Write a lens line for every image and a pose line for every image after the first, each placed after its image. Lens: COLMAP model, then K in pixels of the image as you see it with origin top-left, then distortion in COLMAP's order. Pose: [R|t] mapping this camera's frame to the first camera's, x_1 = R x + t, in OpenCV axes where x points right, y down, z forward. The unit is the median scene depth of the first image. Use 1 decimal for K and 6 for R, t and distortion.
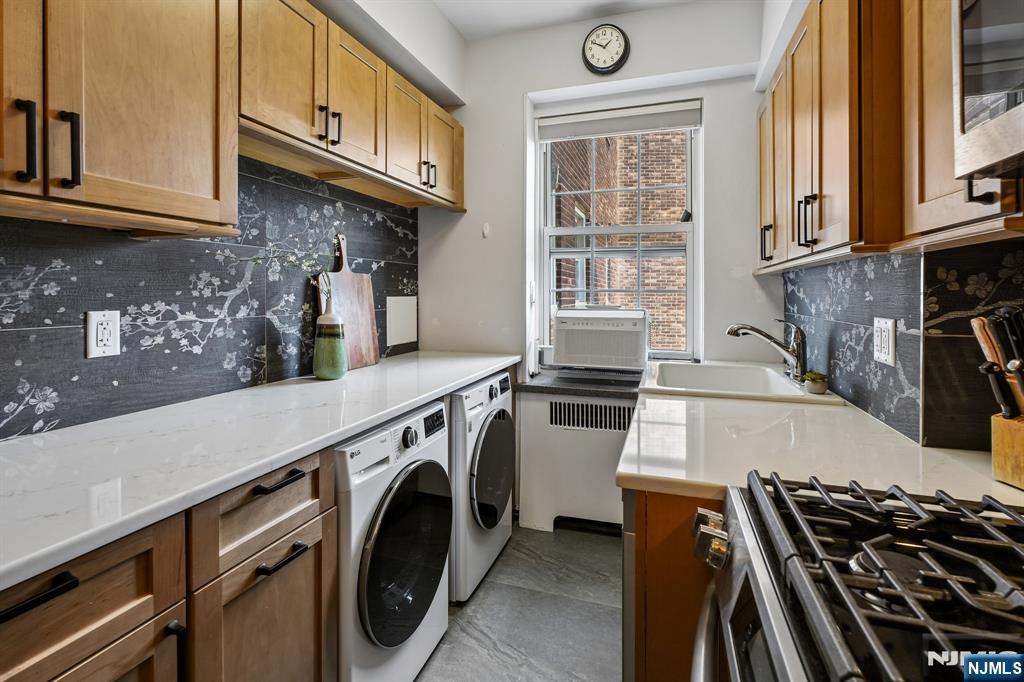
lens RADIAL K [[470.8, 0, 512.5], [0, 470.8, 293.9], [0, 0, 1]] dist [-0.001244, -0.000071]
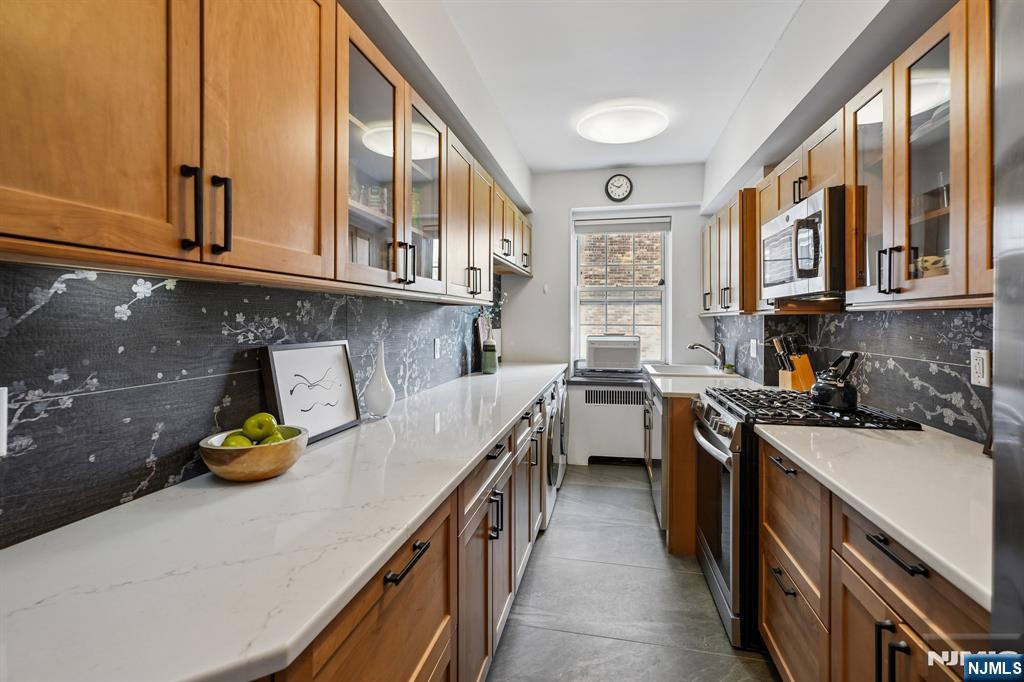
lens RADIAL K [[470.8, 0, 510.0], [0, 470.8, 320.6], [0, 0, 1]] dist [-0.001244, -0.000071]
pose [[0.992945, -0.001401, 0.118564, -0.503243], [0.000988, 0.999993, 0.003539, -0.037043], [-0.118568, -0.003397, 0.992940, -0.846642]]
